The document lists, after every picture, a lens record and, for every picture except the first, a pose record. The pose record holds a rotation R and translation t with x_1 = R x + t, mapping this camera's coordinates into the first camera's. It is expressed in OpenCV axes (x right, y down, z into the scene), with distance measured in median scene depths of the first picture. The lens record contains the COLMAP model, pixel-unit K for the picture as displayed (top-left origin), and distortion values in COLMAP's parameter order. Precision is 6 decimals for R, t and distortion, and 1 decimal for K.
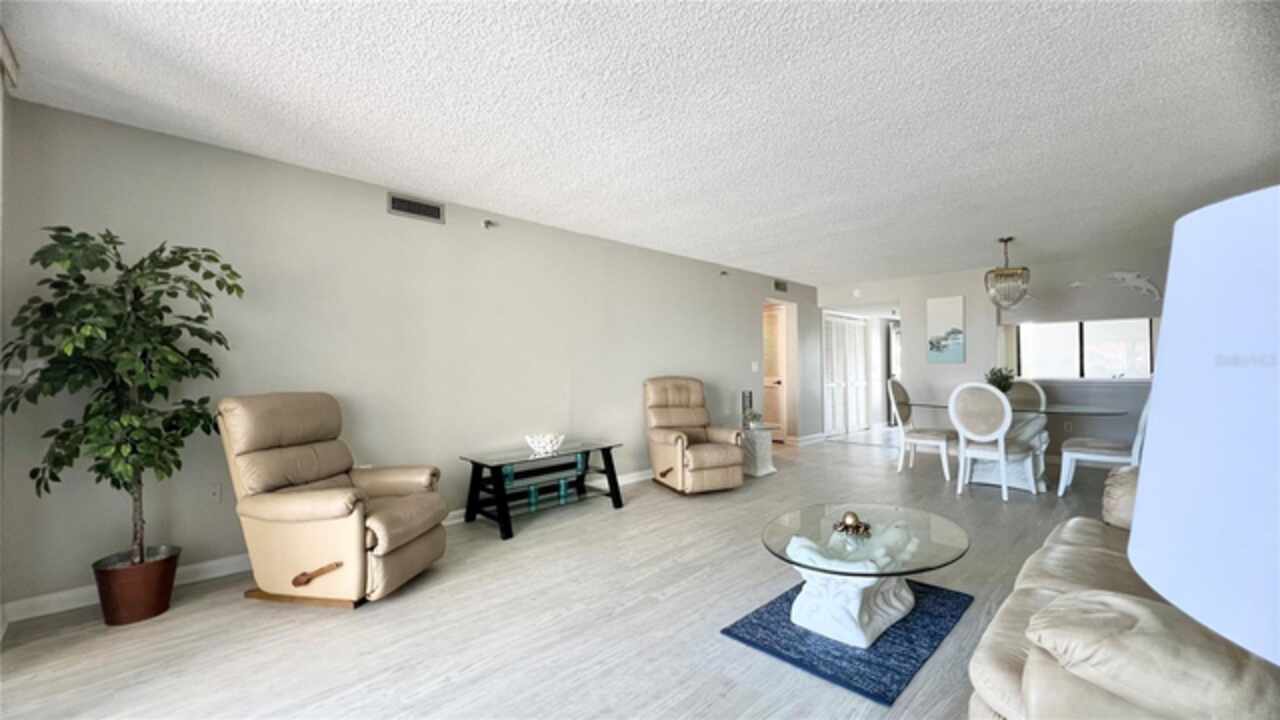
lens RADIAL K [[512.3, 0, 643.2], [0, 512.3, 358.8], [0, 0, 1]] dist [-0.002346, 0.002665]
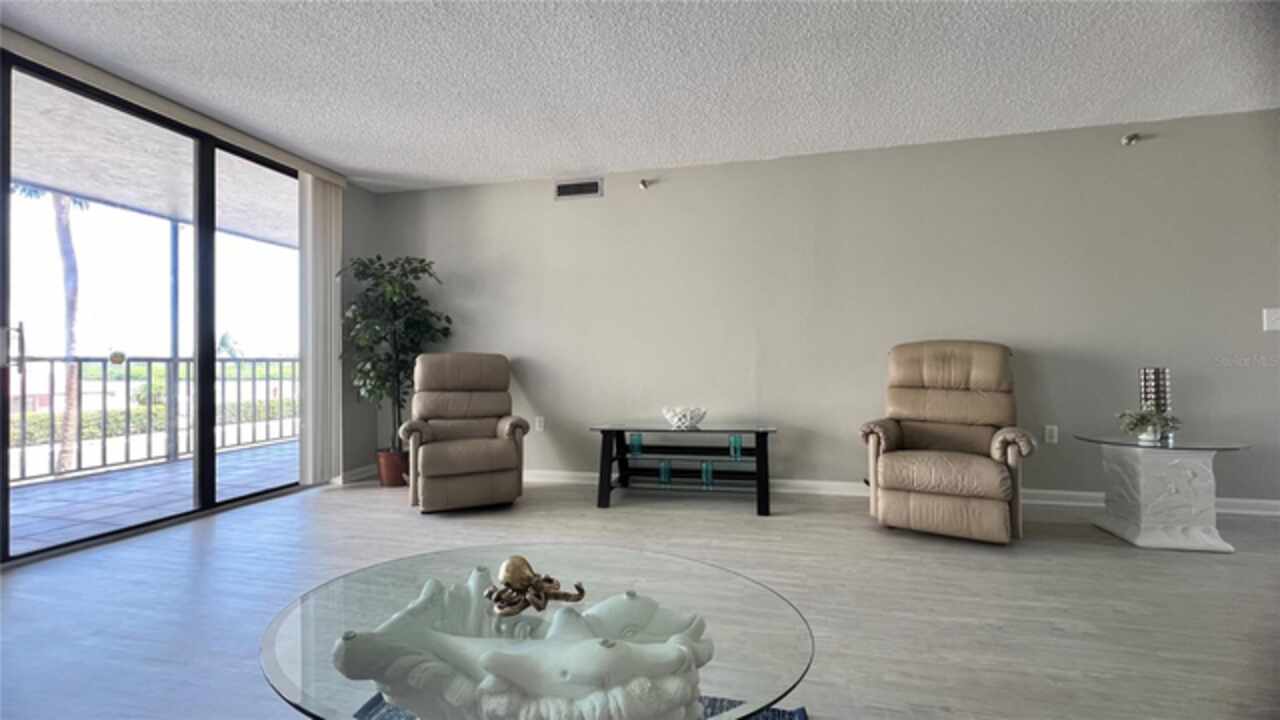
lens RADIAL K [[512.3, 0, 643.2], [0, 512.3, 358.8], [0, 0, 1]] dist [-0.002346, 0.002665]
pose [[0.531924, -0.010523, -0.846727, 0.472071], [0.019276, 0.999814, -0.000316, 0.061028], [0.846573, -0.016153, 0.532028, 0.451209]]
